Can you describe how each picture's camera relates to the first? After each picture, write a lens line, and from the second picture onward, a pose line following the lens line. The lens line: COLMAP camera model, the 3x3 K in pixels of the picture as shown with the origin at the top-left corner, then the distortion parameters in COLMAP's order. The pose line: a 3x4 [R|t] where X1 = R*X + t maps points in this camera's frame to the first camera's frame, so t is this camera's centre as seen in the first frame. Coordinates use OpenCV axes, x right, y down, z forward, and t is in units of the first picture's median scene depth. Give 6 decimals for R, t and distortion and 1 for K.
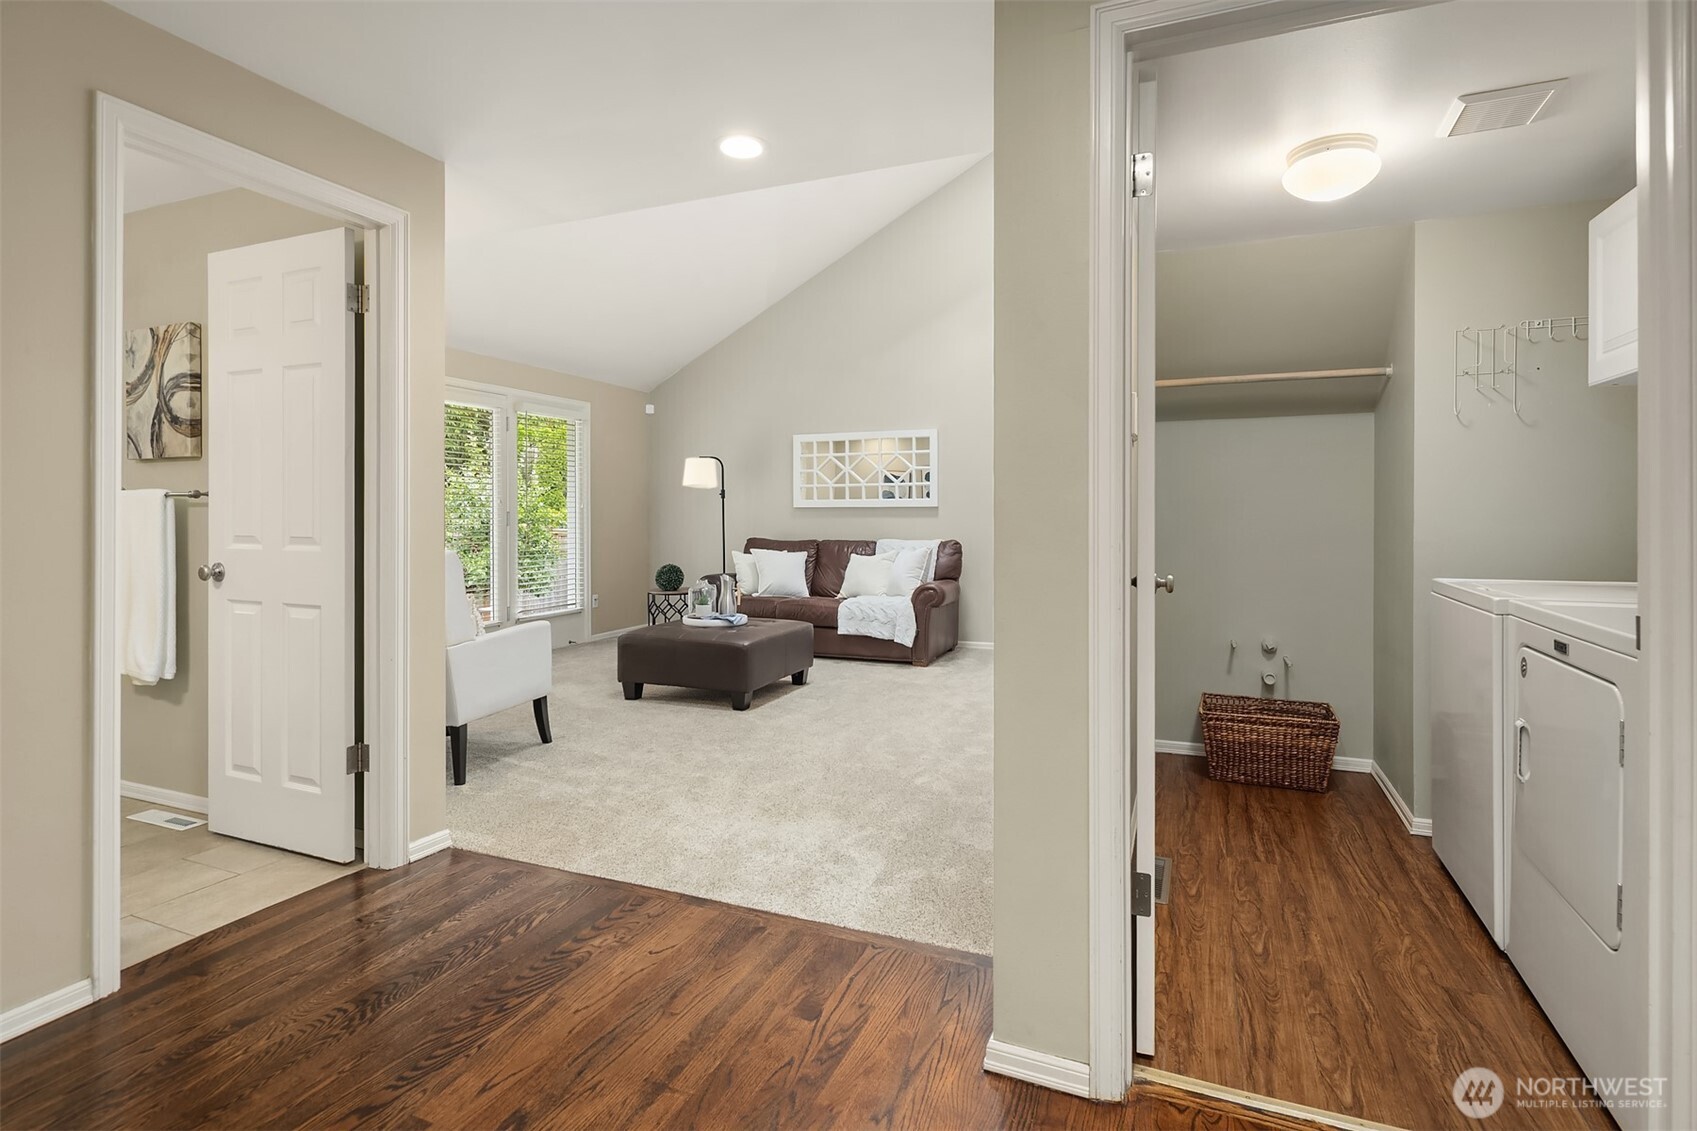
lens RADIAL K [[817.2, 0, 840.5], [0, 817.2, 513.4], [0, 0, 1]] dist [0.003141, -0.001024]
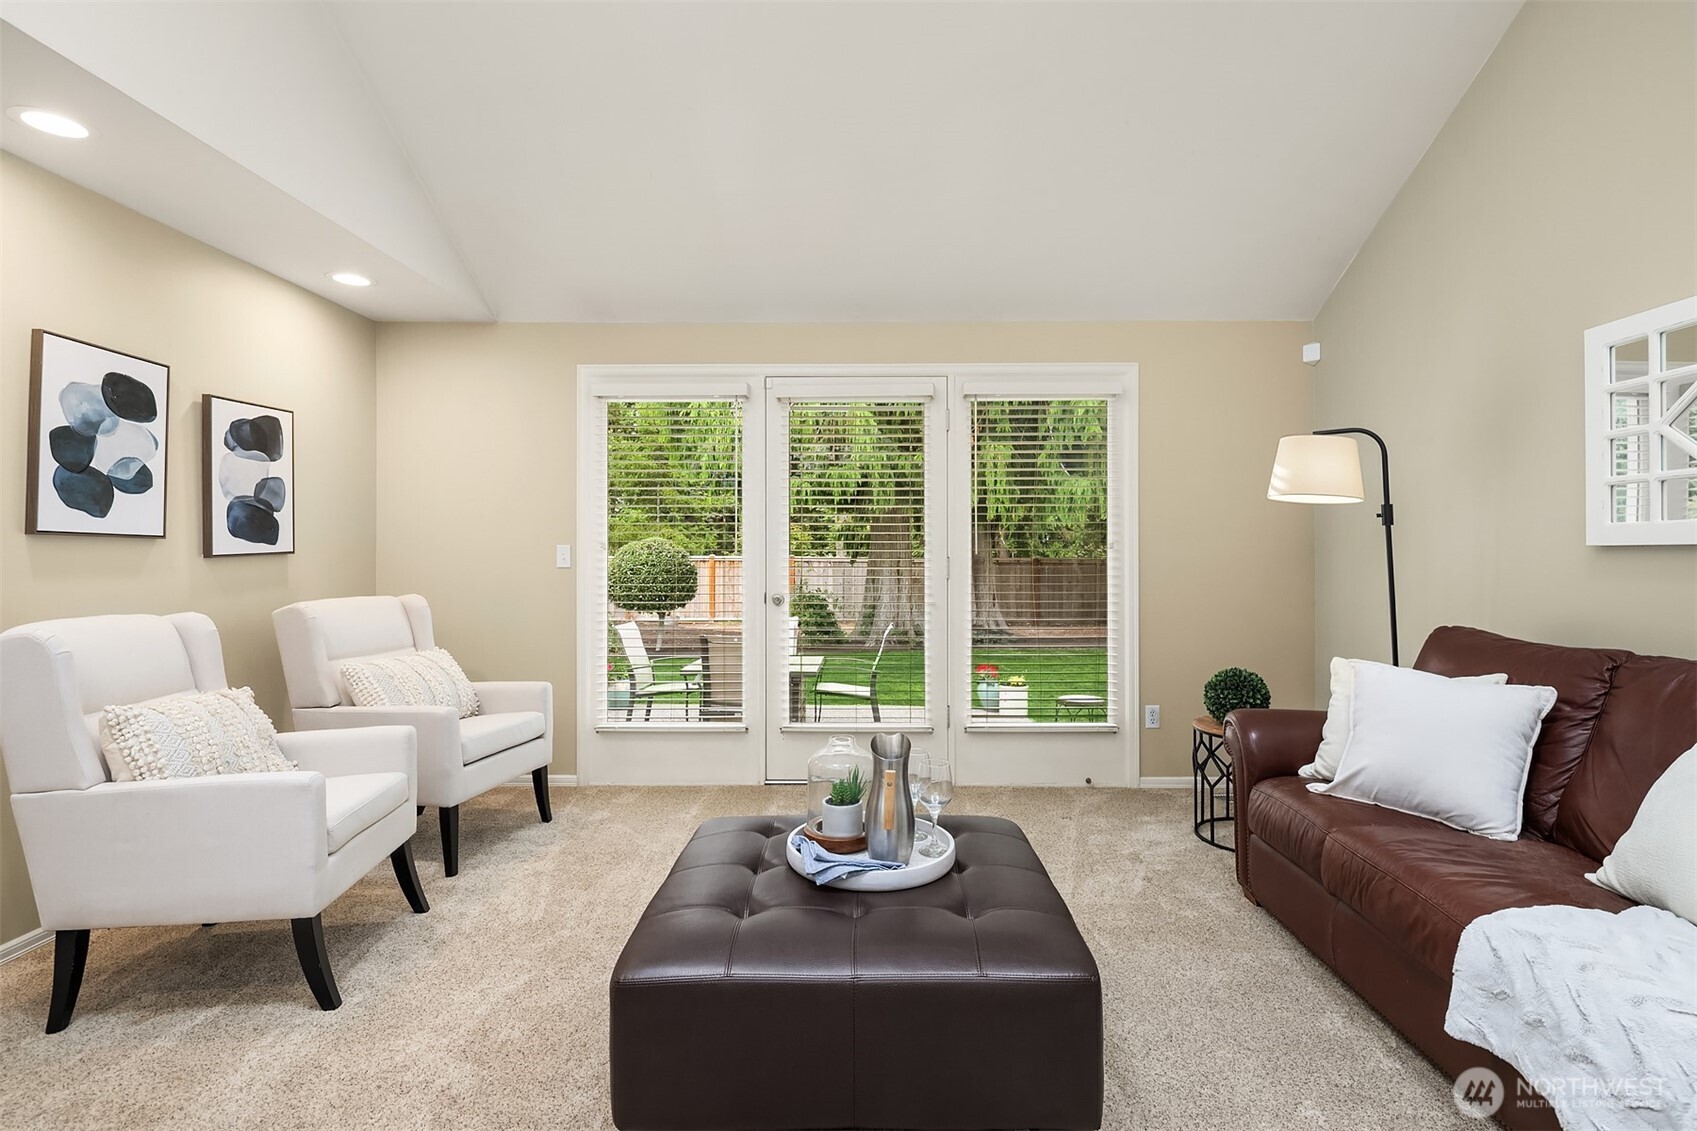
lens RADIAL K [[817.2, 0, 861.9], [0, 817.2, 551.7], [0, 0, 1]] dist [0.003141, -0.001024]
pose [[0.386973, -0.001794, -0.922089, 0.149621], [0.002772, 0.999996, -0.000782, -0.005733], [0.922087, -0.002253, 0.386977, 0.648462]]
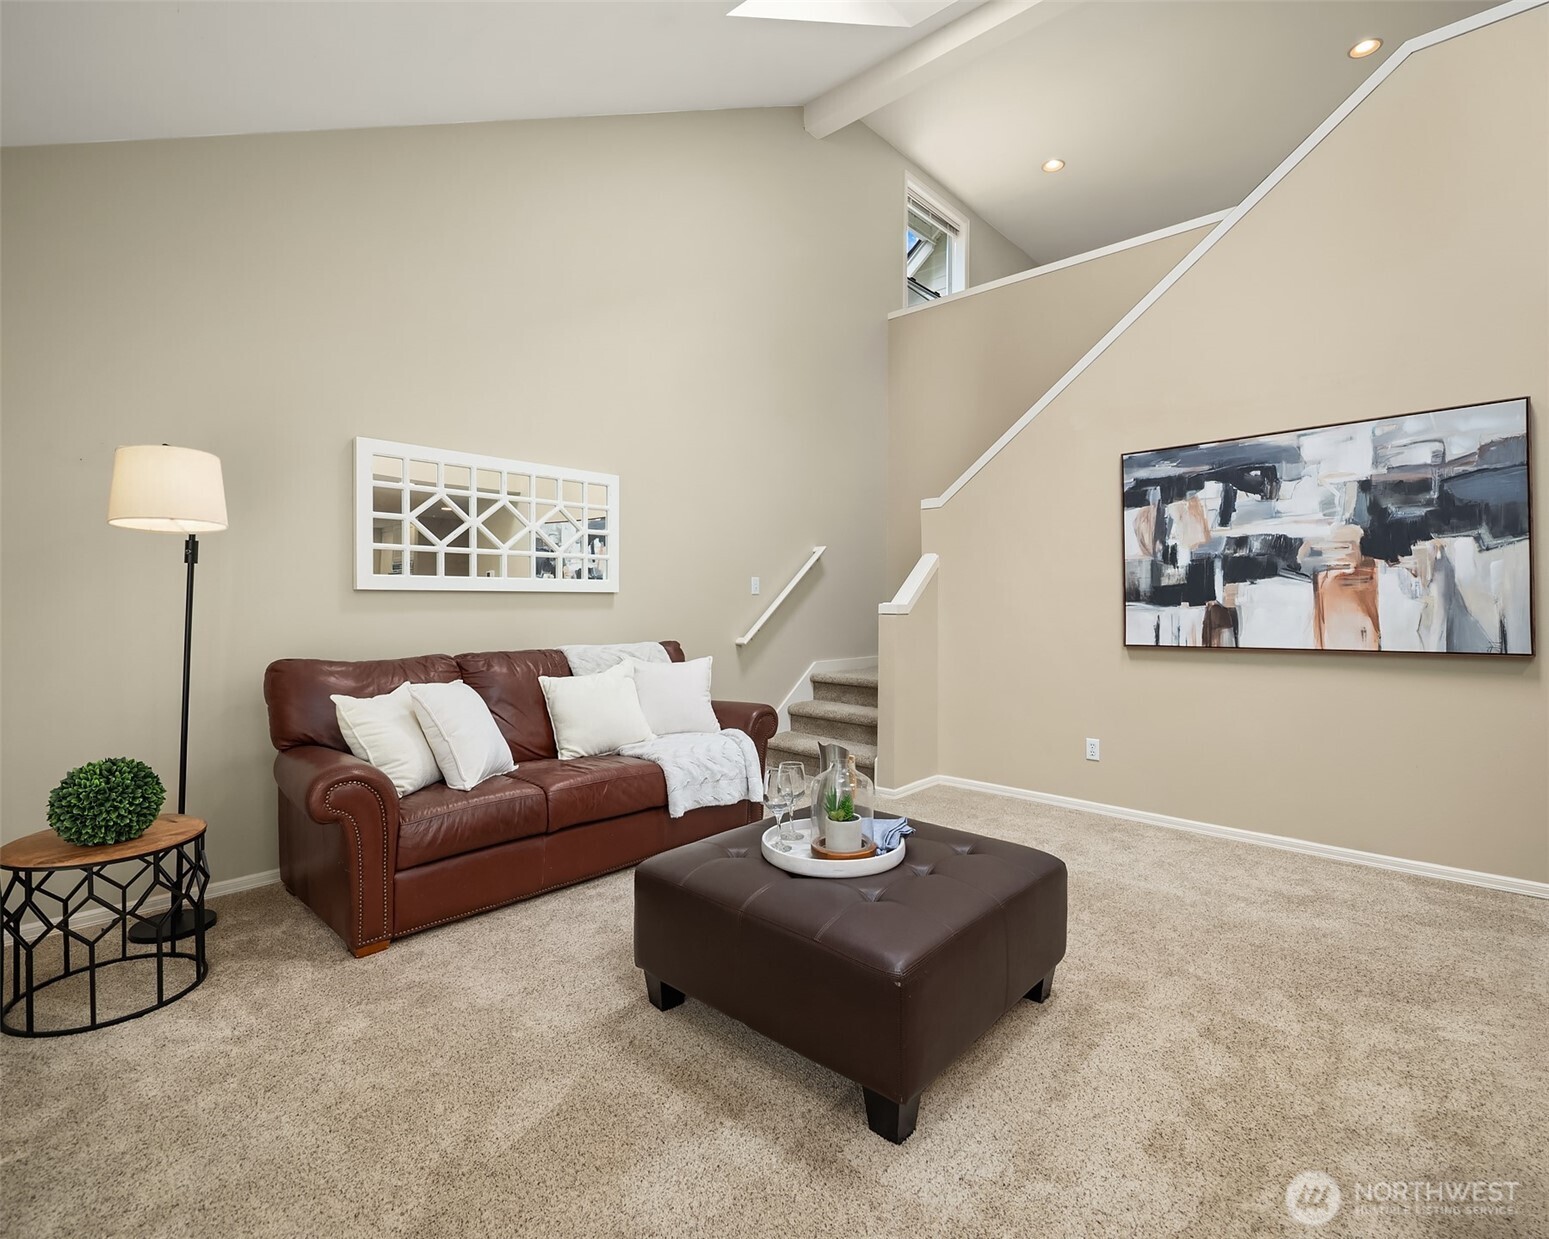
lens RADIAL K [[779.5, 0, 774.4], [0, 779.5, 610.8], [0, 0, 1]] dist [-0.000665, -0.000032]
pose [[0.333445, -0.008408, 0.942732, -0.439819], [-0.012590, 0.999831, 0.013371, -0.004209], [-0.942685, -0.016327, 0.333283, 0.675171]]
